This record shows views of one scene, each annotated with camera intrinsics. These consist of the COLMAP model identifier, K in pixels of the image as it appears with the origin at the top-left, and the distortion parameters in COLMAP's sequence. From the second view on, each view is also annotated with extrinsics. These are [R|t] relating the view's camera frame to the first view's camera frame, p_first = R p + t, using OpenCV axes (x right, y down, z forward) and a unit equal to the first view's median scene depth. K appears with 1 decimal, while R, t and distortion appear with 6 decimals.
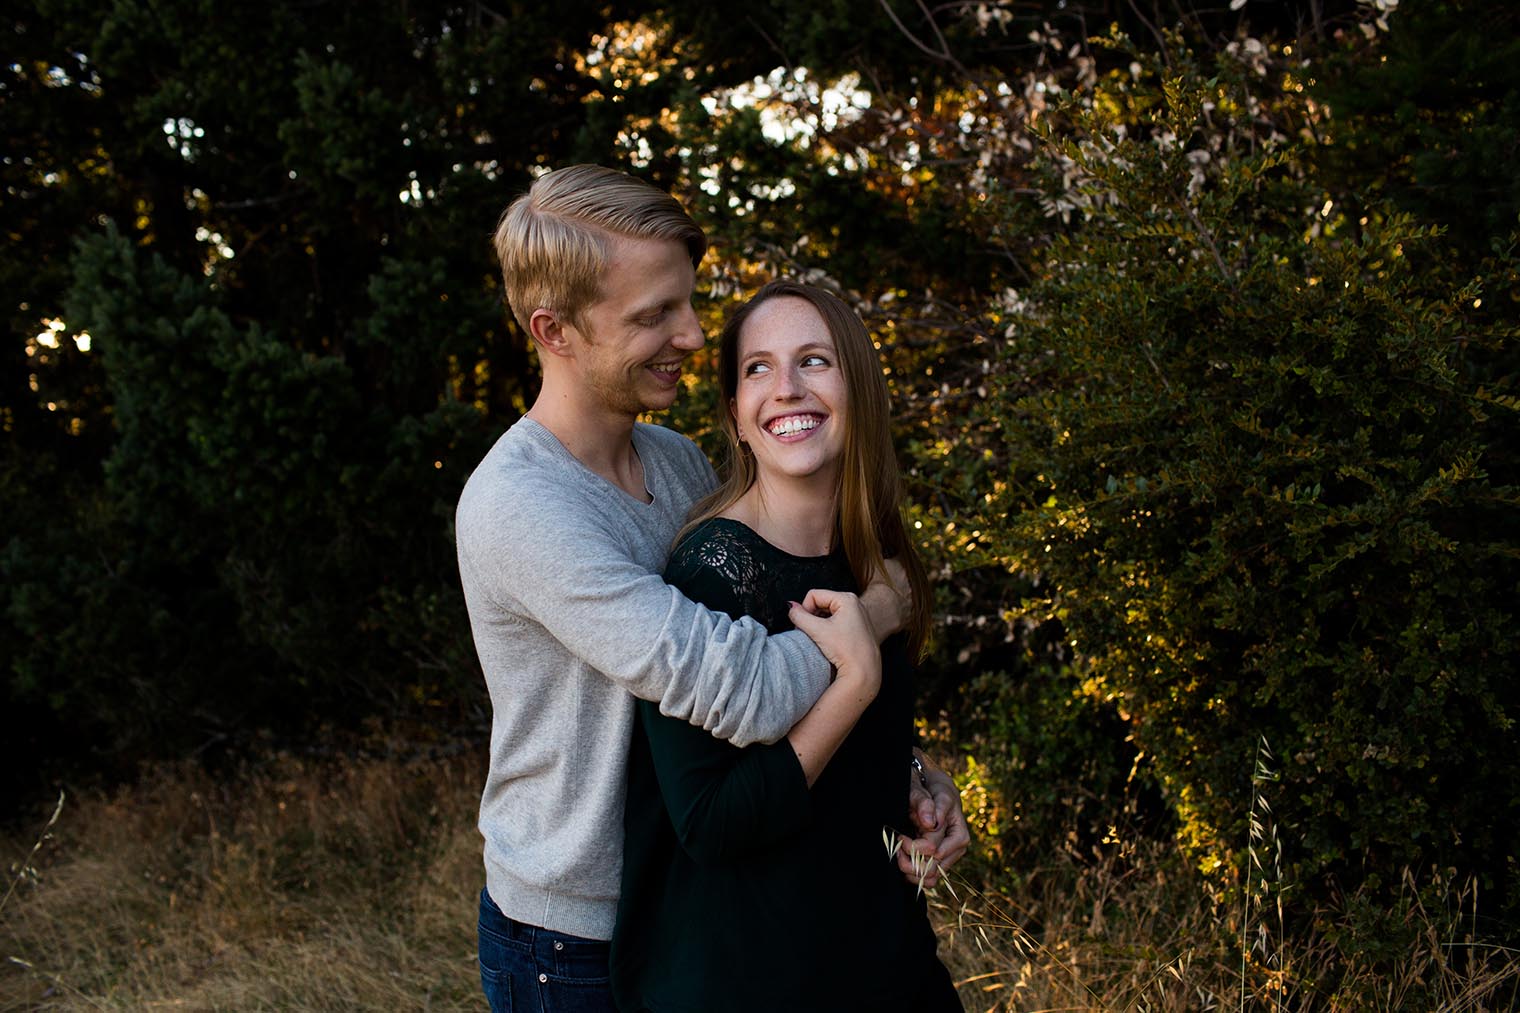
lens RADIAL K [[1341.0, 0, 760.0], [0, 1341.0, 506.5], [0, 0, 1]] dist [-0.120102, 0.177018]
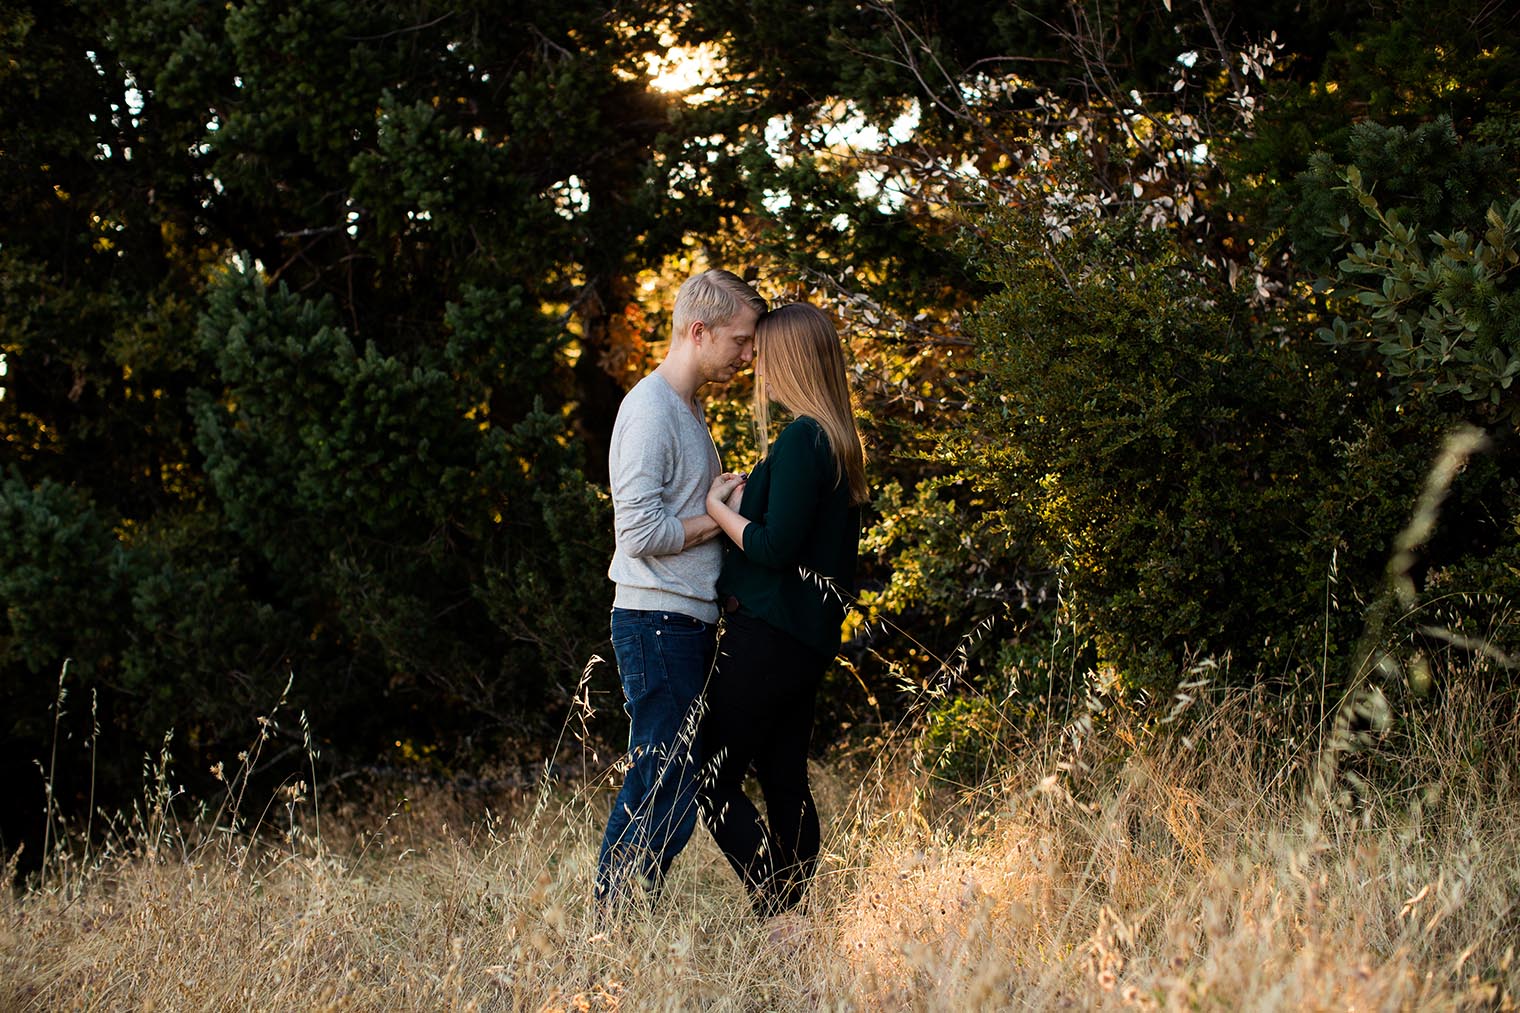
lens RADIAL K [[1434.2, 0, 742.0], [0, 1434.2, 500.3], [0, 0, 1]] dist [-0.123334, 0.176916]
pose [[0.998345, 0.008080, -0.056945, 0.007959], [-0.010184, 0.999272, -0.036770, 0.039527], [0.056606, 0.037289, 0.997700, -0.196177]]
